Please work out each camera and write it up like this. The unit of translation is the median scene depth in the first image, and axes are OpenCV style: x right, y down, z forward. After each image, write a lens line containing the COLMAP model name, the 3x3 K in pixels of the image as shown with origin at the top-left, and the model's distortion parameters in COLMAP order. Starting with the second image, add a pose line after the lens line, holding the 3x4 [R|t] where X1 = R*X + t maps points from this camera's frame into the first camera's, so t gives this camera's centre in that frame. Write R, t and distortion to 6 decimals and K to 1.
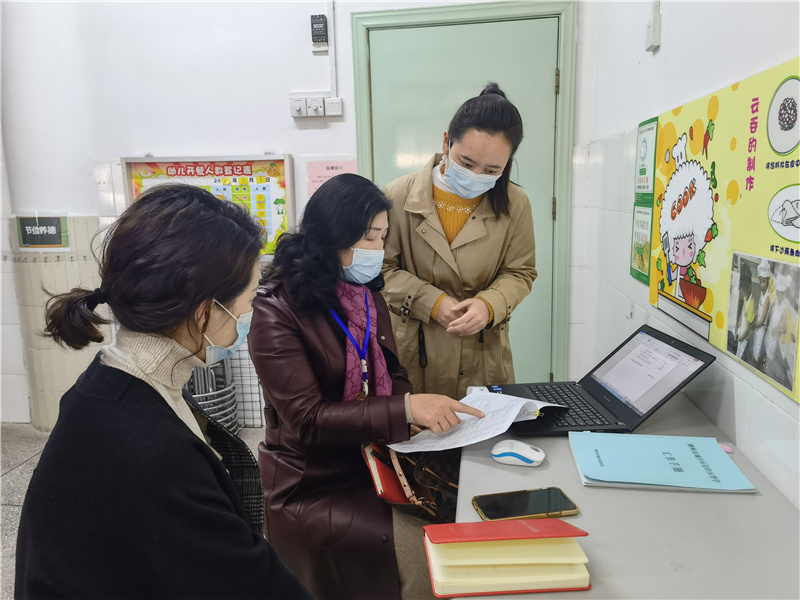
lens RADIAL K [[628.4, 0, 396.5], [0, 628.4, 299.3], [0, 0, 1]] dist [0.073983, 0.002848]
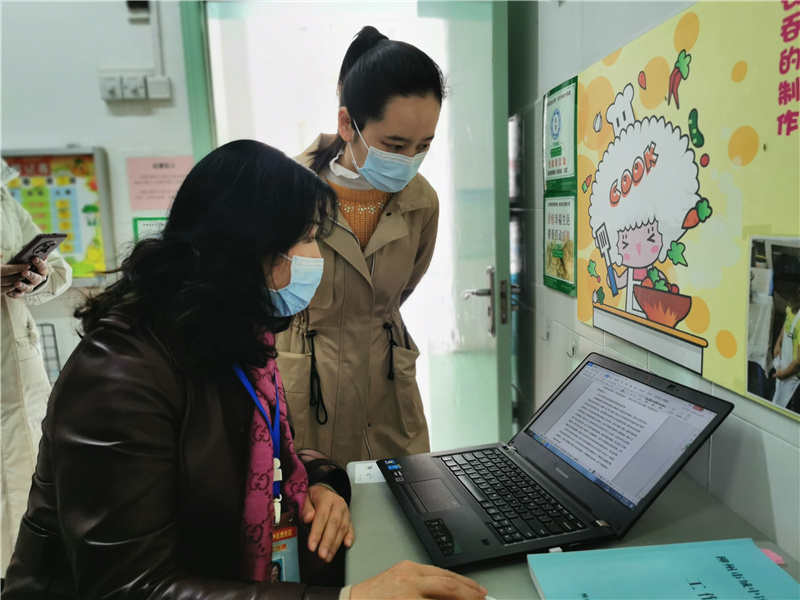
lens RADIAL K [[627.9, 0, 397.5], [0, 627.9, 298.5], [0, 0, 1]] dist [0.006764, 0.001916]
pose [[0.977944, -0.041715, 0.204657, 0.038799], [0.048909, 0.998346, -0.030218, -0.009180], [-0.203058, 0.039561, 0.978367, 0.359355]]
